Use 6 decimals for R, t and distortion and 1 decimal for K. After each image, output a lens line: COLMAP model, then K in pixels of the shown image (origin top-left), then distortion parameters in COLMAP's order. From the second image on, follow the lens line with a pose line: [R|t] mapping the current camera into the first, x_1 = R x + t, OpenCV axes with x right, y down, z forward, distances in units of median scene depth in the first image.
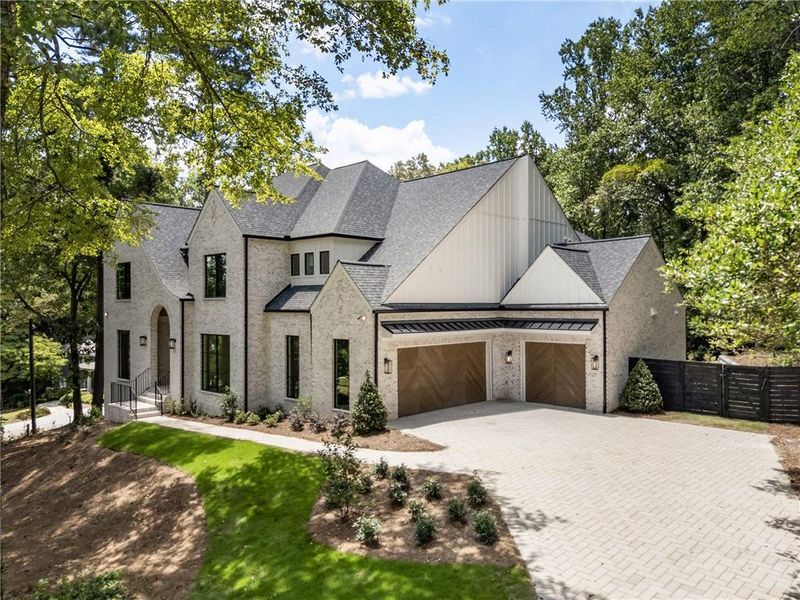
lens RADIAL K [[565.6, 0, 400.0], [0, 565.6, 300.0], [0, 0, 1]] dist [0.059322, -0.003281]
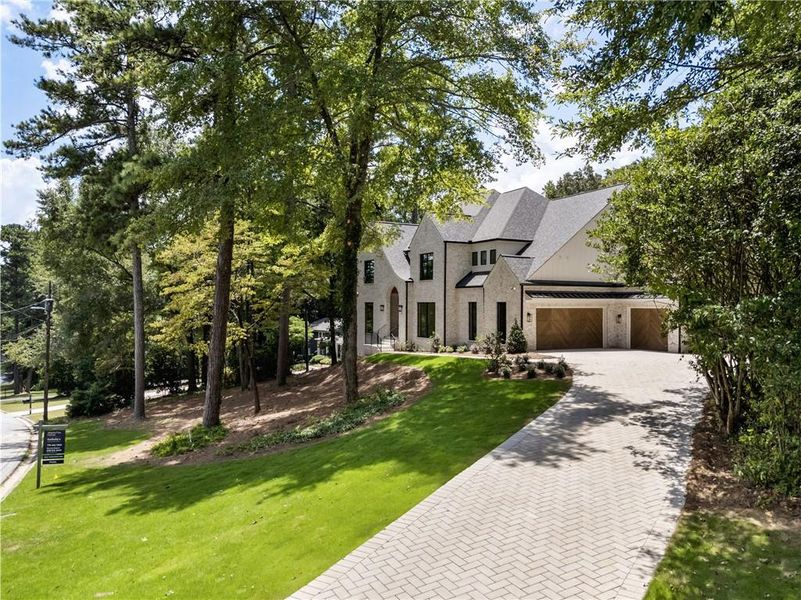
lens RADIAL K [[566.3, 0, 400.5], [0, 566.3, 300.0], [0, 0, 1]] dist [0.059322, -0.003281]
pose [[0.950472, 0.007391, -0.310721, 0.115239], [-0.009597, 0.999938, -0.005573, 0.066256], [0.310661, 0.008279, 0.950485, -0.592500]]
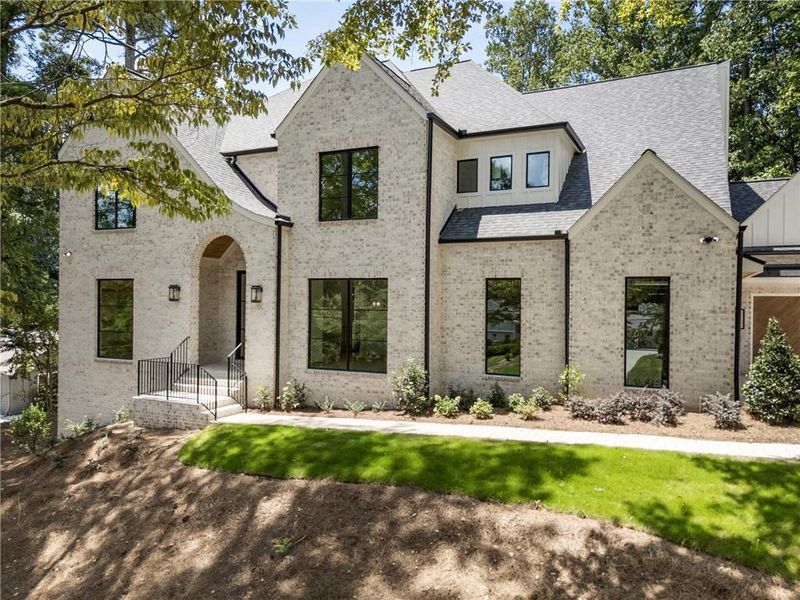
lens RADIAL K [[565.6, 0, 400.0], [0, 565.6, 300.0], [0, 0, 1]] dist [0.059322, -0.003281]
pose [[0.950045, 0.012744, 0.311852, -0.485571], [-0.015811, 0.999848, 0.007307, 0.082736], [-0.311711, -0.011872, 0.950103, 0.409194]]
